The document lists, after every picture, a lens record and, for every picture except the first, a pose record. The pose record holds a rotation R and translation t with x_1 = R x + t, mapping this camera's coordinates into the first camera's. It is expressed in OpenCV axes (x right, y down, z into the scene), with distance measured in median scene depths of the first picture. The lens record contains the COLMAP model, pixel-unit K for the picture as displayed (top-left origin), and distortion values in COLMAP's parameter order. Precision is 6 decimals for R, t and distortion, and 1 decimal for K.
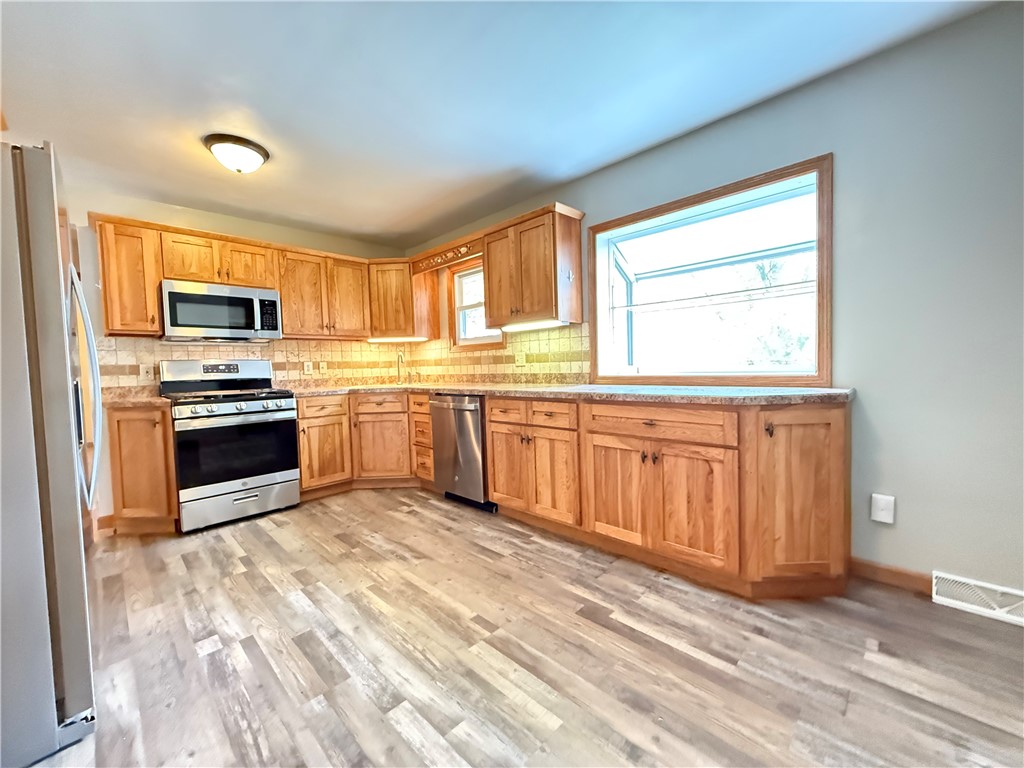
lens RADIAL K [[409.1, 0, 511.5], [0, 409.1, 383.6], [0, 0, 1]] dist [-0.000421, 0.000045]
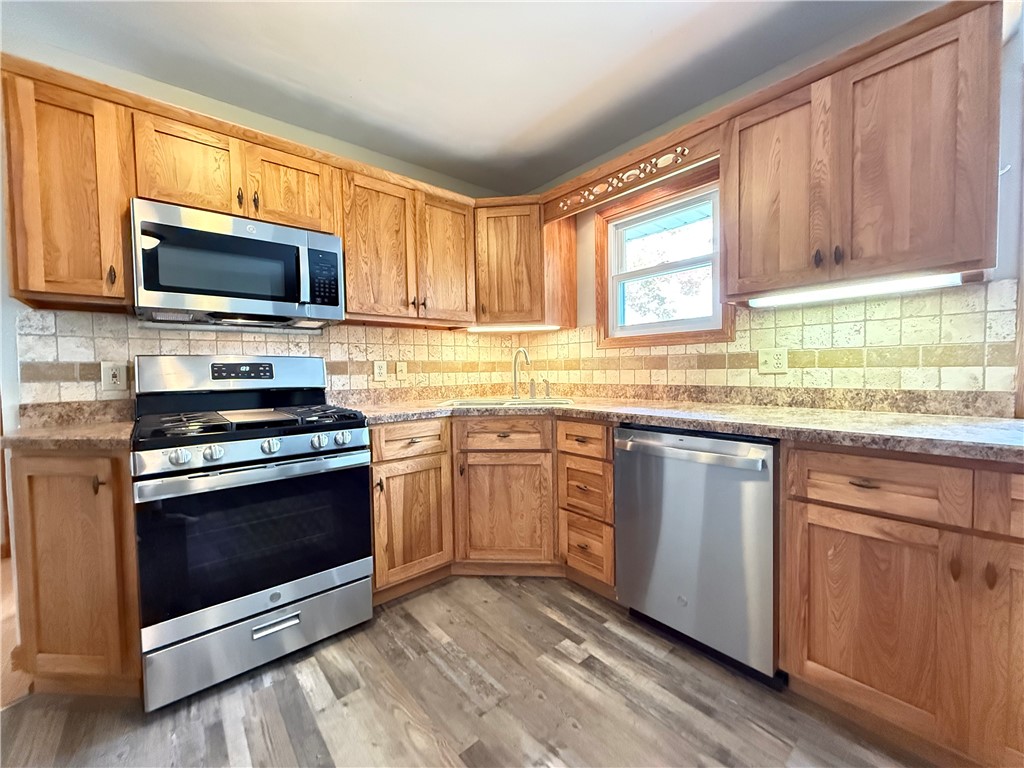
lens RADIAL K [[409.1, 0, 511.2], [0, 409.1, 383.6], [0, 0, 1]] dist [-0.000421, 0.000045]
pose [[0.995993, 0.015857, -0.088011, -0.315887], [-0.016416, 0.999849, -0.005632, -0.024310], [0.087909, 0.007054, 0.996104, 0.512406]]
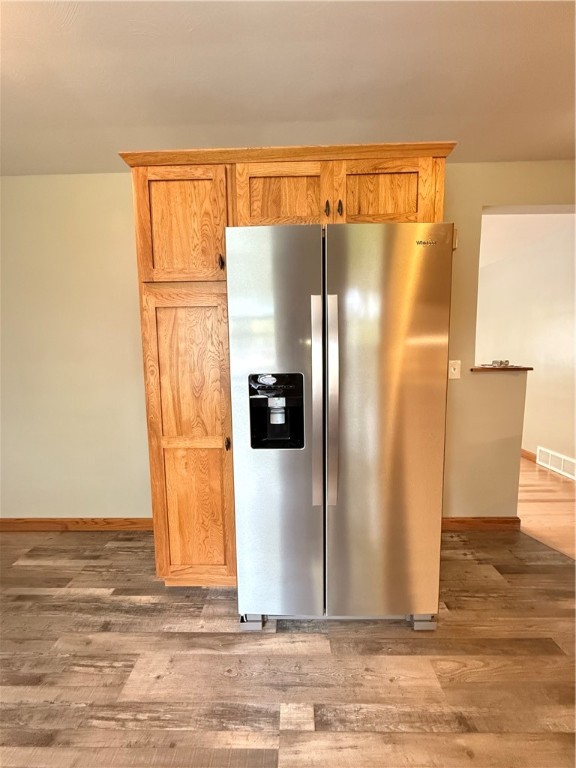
lens RADIAL K [[306.8, 0, 287.9], [0, 306.8, 383.0], [0, 0, 1]] dist [-0.000421, 0.000045]
pose [[-0.724163, 0.109468, -0.680885, -0.199906], [0.004443, 0.988041, 0.154125, -0.088262], [0.689614, 0.108586, -0.715990, 0.762280]]
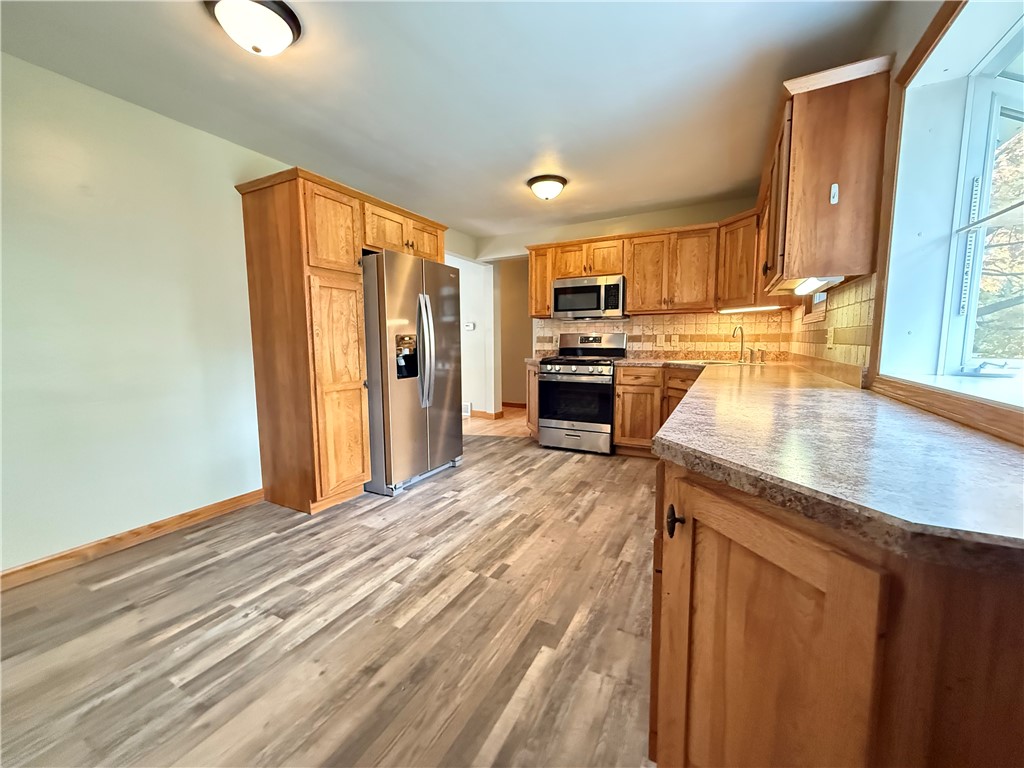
lens RADIAL K [[409.1, 0, 511.1], [0, 409.1, 383.9], [0, 0, 1]] dist [-0.000421, 0.000045]
pose [[0.290673, 0.128879, -0.948103, 0.569993], [-0.044150, 0.991638, 0.121261, -0.049857], [0.955803, 0.006612, 0.293933, 0.396633]]
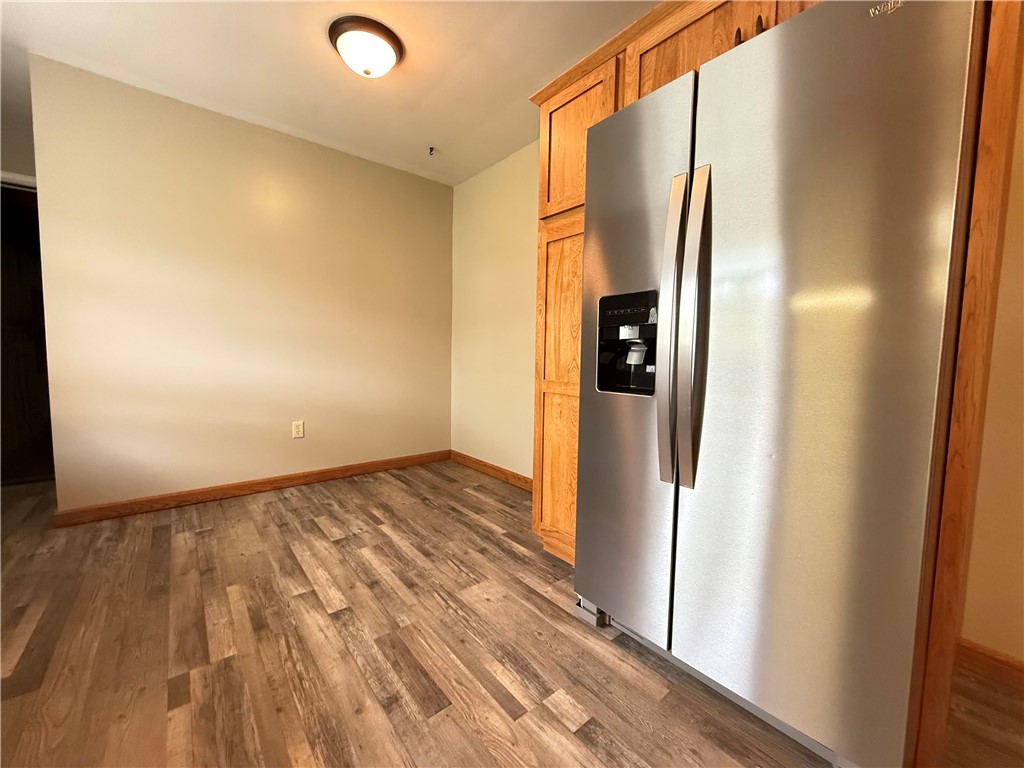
lens RADIAL K [[409.1, 0, 510.5], [0, 409.1, 383.8], [0, 0, 1]] dist [-0.000421, 0.000045]
pose [[-0.994163, 0.005024, 0.107772, -0.400328], [0.017391, 0.993315, 0.114121, 0.007642], [-0.106478, 0.115329, -0.987604, 0.902313]]
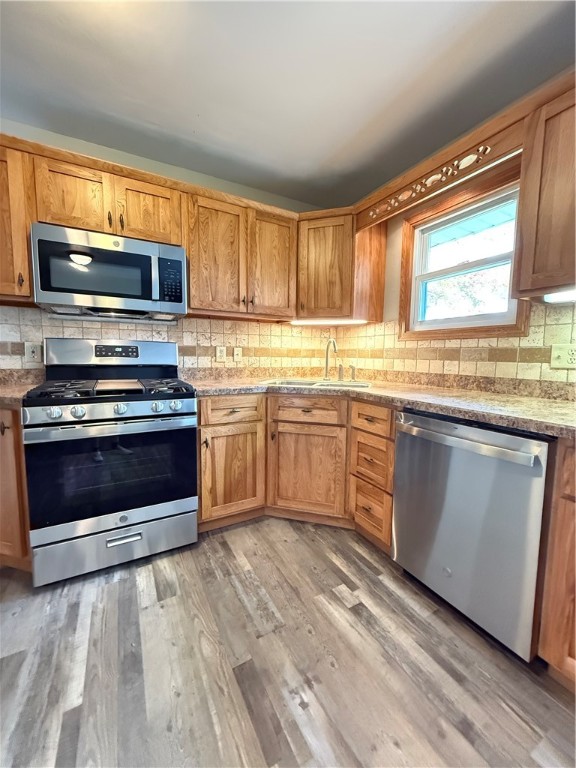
lens RADIAL K [[306.8, 0, 288.0], [0, 306.8, 383.1], [0, 0, 1]] dist [-0.000421, 0.000045]
pose [[0.957264, 0.069789, -0.280670, -0.251979], [-0.055099, 0.996682, 0.059904, -0.032155], [0.283920, -0.041879, 0.957933, 0.587134]]
